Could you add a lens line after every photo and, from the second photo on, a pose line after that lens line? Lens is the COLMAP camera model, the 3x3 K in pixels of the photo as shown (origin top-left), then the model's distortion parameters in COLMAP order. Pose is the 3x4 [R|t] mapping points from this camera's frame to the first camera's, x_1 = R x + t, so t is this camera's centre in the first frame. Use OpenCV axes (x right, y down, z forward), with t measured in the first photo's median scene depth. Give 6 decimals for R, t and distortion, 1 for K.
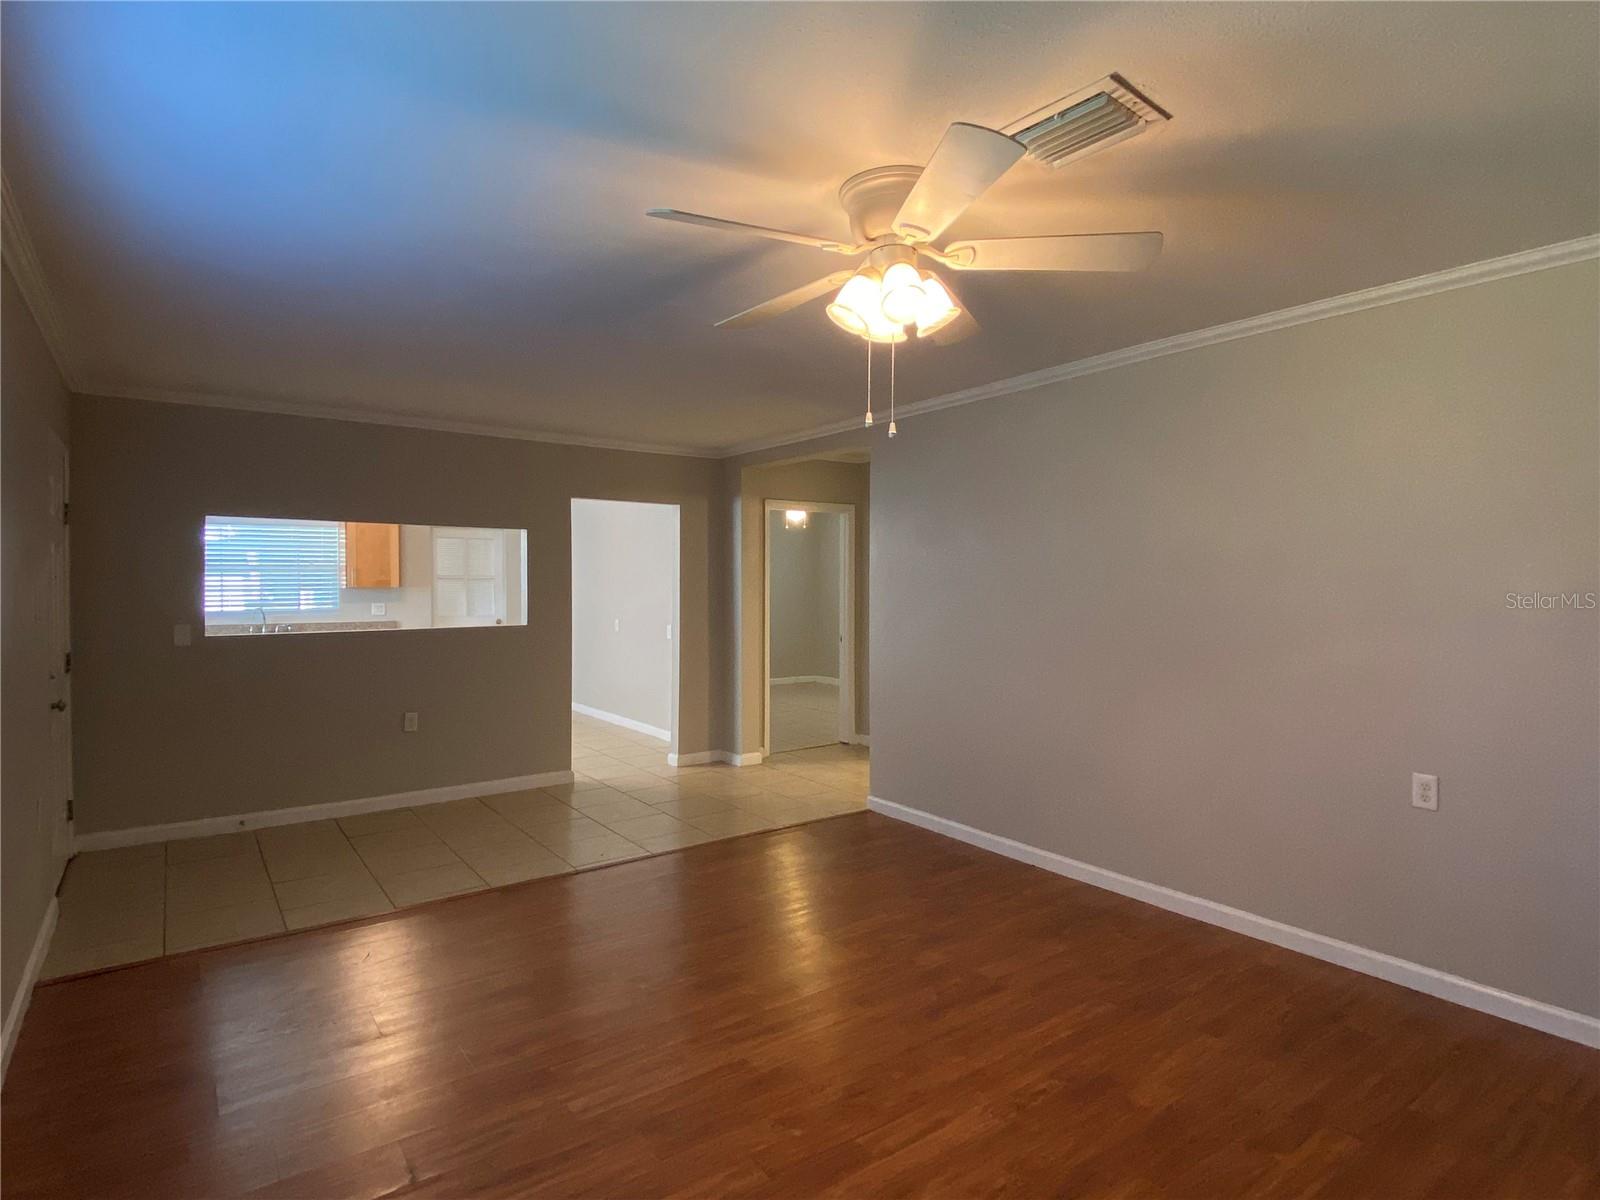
lens RADIAL K [[858.0, 0, 800.7], [0, 858.0, 594.8], [0, 0, 1]] dist [0.011822, -0.002487]
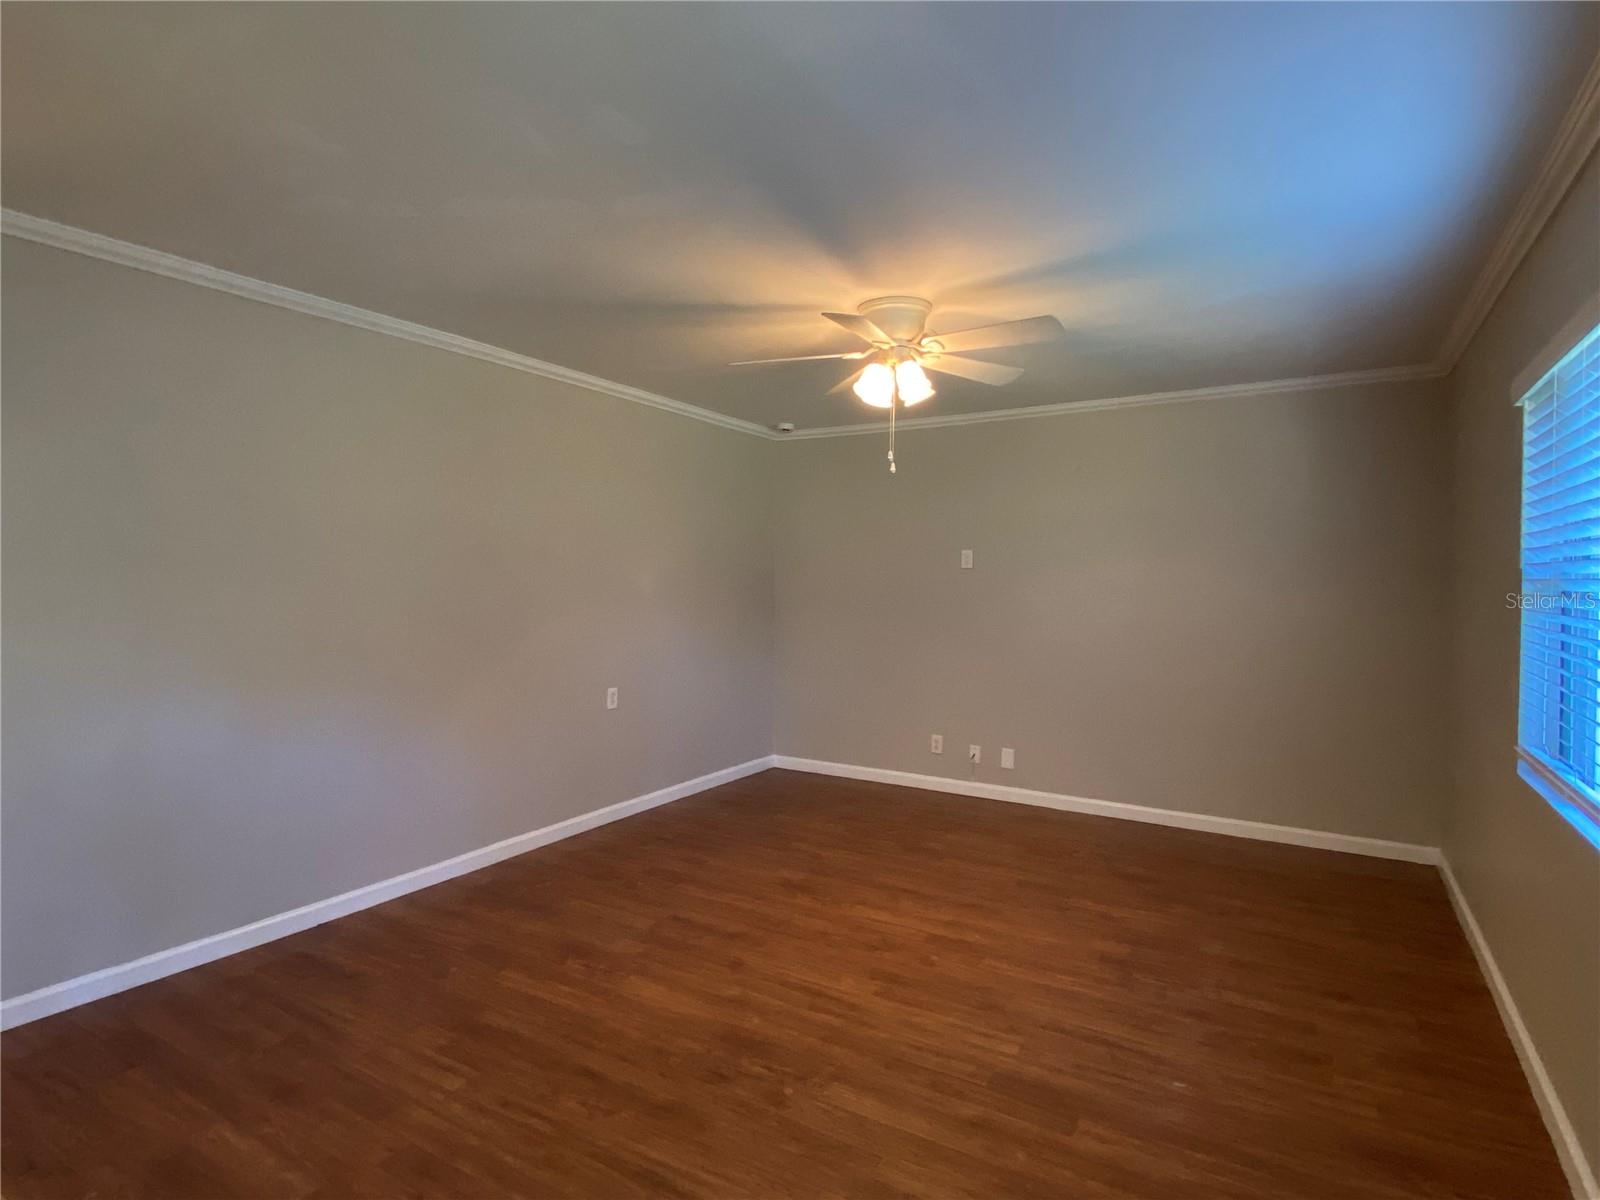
lens RADIAL K [[858.0, 0, 800.4], [0, 858.0, 595.5], [0, 0, 1]] dist [0.011822, -0.002487]
pose [[-0.405245, -0.018298, 0.914025, -0.900742], [0.001397, 0.999786, 0.020634, 0.000672], [-0.914207, 0.009639, -0.405133, 1.335702]]
